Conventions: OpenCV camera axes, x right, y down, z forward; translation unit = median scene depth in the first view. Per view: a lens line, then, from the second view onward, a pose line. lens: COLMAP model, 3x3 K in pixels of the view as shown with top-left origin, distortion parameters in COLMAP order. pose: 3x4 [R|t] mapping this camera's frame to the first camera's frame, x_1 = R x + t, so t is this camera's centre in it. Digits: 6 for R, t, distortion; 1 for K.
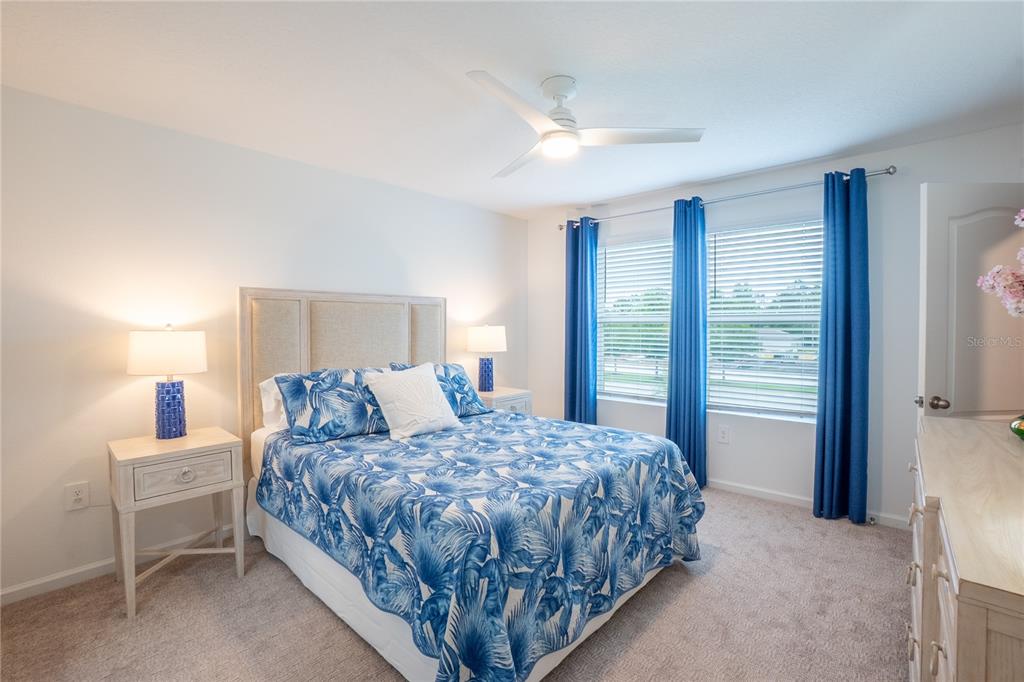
lens RADIAL K [[456.0, 0, 511.4], [0, 456.0, 339.9], [0, 0, 1]] dist [-0.063092, 0.024424]
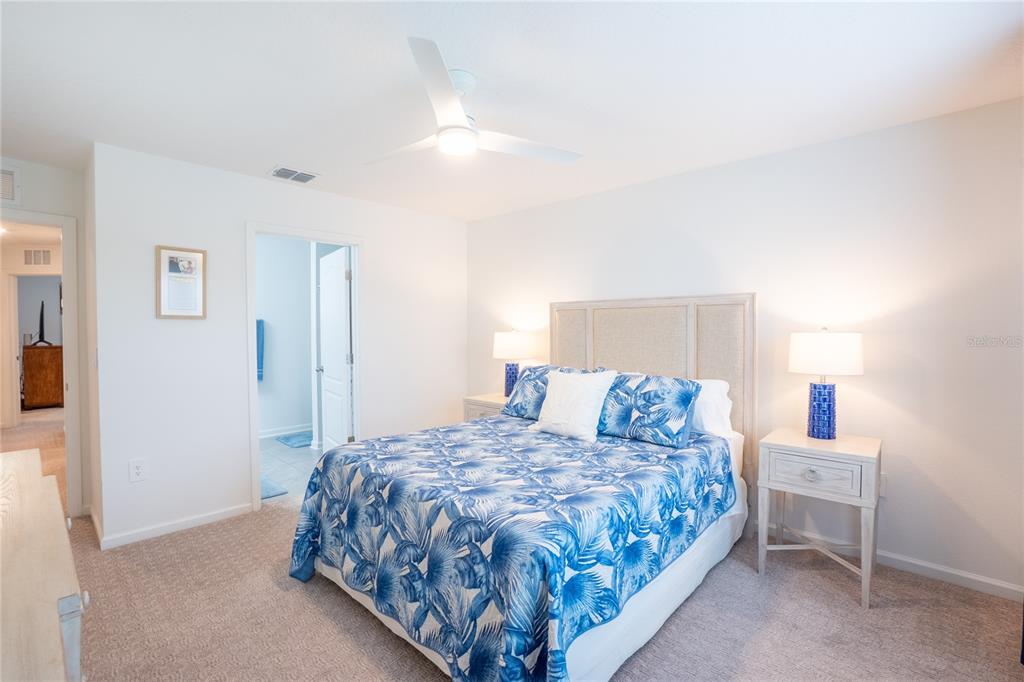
lens RADIAL K [[456.7, 0, 512.0], [0, 456.7, 341.0], [0, 0, 1]] dist [-0.105430, 0.024372]
pose [[-0.040874, 0.025837, -0.998830, 0.559412], [-0.031602, 0.999132, 0.027138, -0.021697], [0.998664, 0.032674, -0.040022, 0.617857]]
